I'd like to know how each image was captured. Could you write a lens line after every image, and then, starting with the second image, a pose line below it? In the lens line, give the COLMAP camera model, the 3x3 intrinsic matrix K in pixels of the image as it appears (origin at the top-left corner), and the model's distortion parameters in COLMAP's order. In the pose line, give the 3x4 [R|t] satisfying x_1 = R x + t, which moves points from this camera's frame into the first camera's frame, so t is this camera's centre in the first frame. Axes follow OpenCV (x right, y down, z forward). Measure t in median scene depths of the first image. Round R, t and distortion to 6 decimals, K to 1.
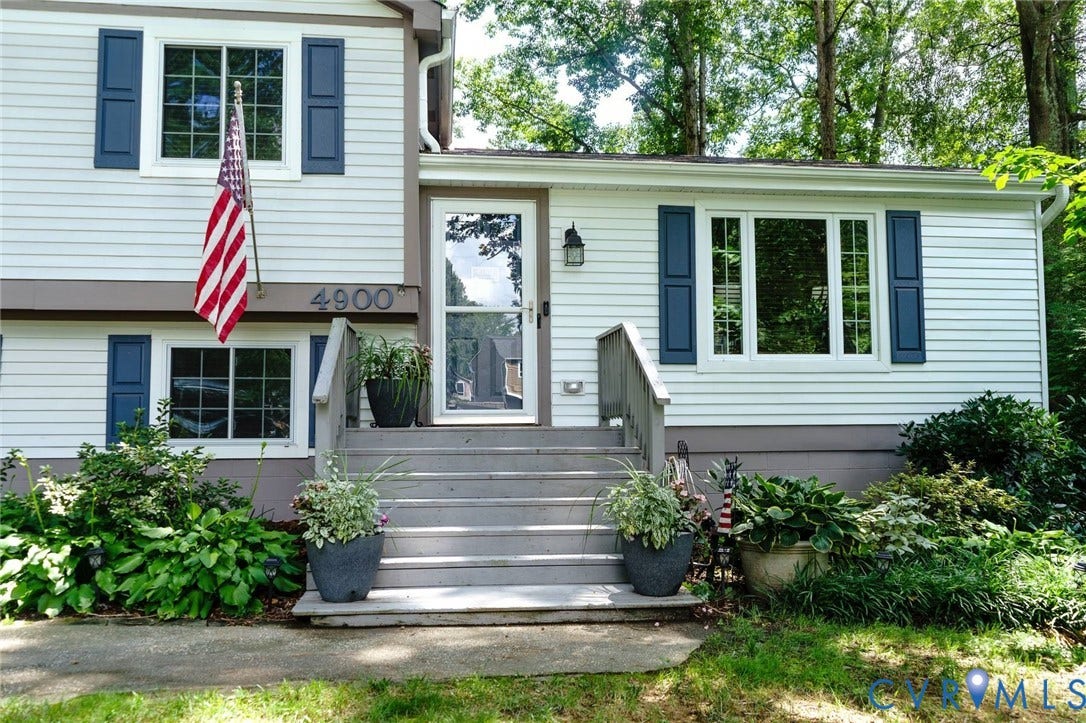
lens RADIAL K [[945.1, 0, 583.0], [0, 945.1, 376.6], [0, 0, 1]] dist [-0.017686, 0.007495]
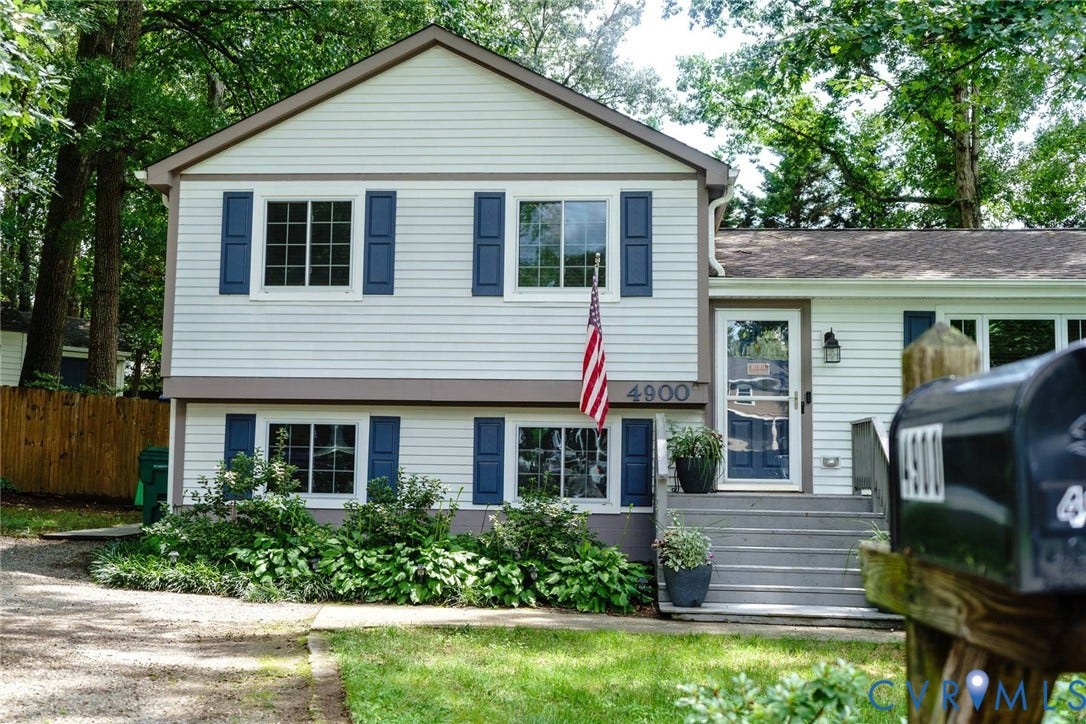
lens RADIAL K [[1336.4, 0, 543.0], [0, 1336.4, 362.0], [0, 0, 1]] dist [0.016939, 0.024951]
pose [[0.978785, 0.004230, -0.204846, -0.022268], [-0.010106, 0.999567, -0.027646, -0.071289], [0.204641, 0.029129, 0.978404, -0.830367]]
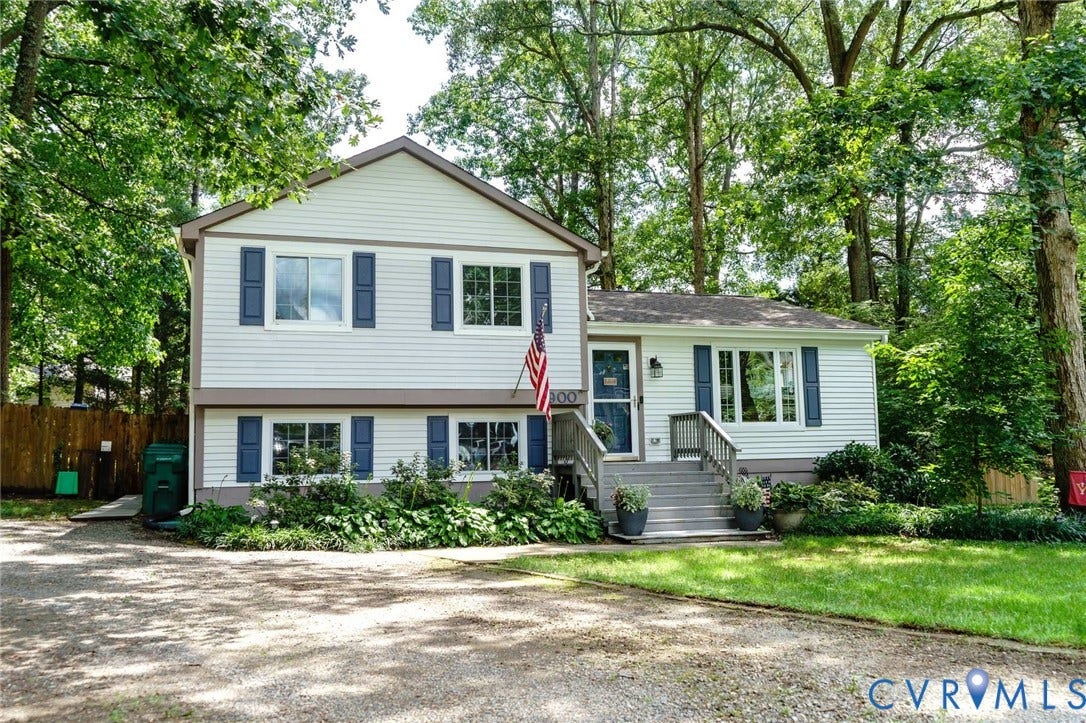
lens RADIAL K [[945.1, 0, 583.0], [0, 945.1, 376.6], [0, 0, 1]] dist [-0.017686, 0.007495]
pose [[0.978422, 0.005219, 0.206549, -0.590746], [0.000480, 0.999621, -0.027533, -0.070699], [-0.206615, 0.027038, 0.978049, -0.913426]]
